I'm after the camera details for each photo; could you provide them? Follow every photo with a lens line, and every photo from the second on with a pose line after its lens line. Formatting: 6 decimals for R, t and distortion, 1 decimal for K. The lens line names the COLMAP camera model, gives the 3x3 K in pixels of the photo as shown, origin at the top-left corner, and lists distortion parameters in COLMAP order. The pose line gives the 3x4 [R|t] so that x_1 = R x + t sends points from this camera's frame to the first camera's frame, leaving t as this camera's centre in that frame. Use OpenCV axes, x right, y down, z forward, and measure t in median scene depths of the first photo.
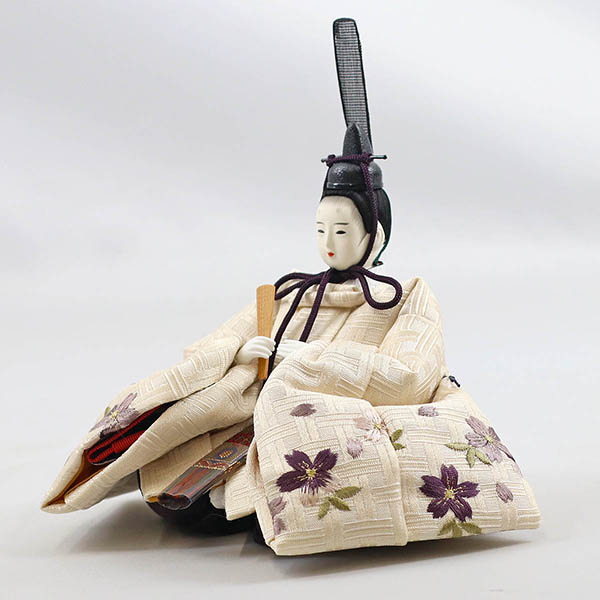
lens RADIAL K [[3661.1, 0, 300.0], [0, 3661.1, 299.9], [0, 0, 1]] dist [-0.270789, 0.000000]
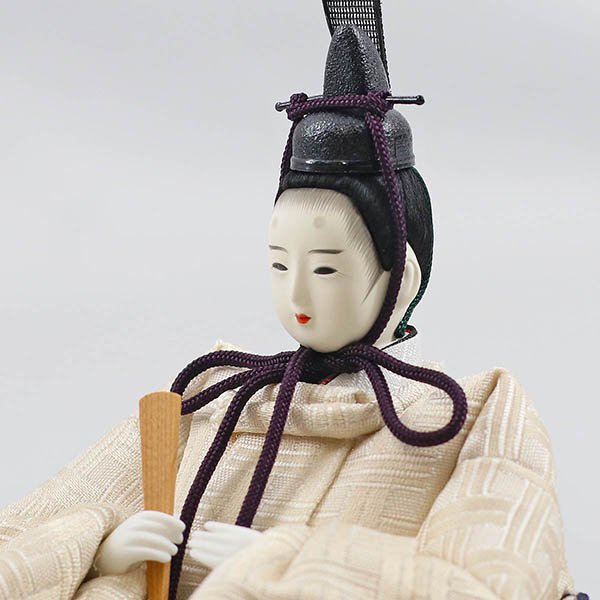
lens RADIAL K [[3661.1, 0, 300.1], [0, 3661.1, 300.1], [0, 0, 1]] dist [-0.270789, 0.000000]
pose [[0.999390, -0.020705, 0.028120, -0.004543], [0.019221, 0.998459, 0.052061, -0.038243], [-0.029154, -0.051489, 0.998248, 0.553264]]
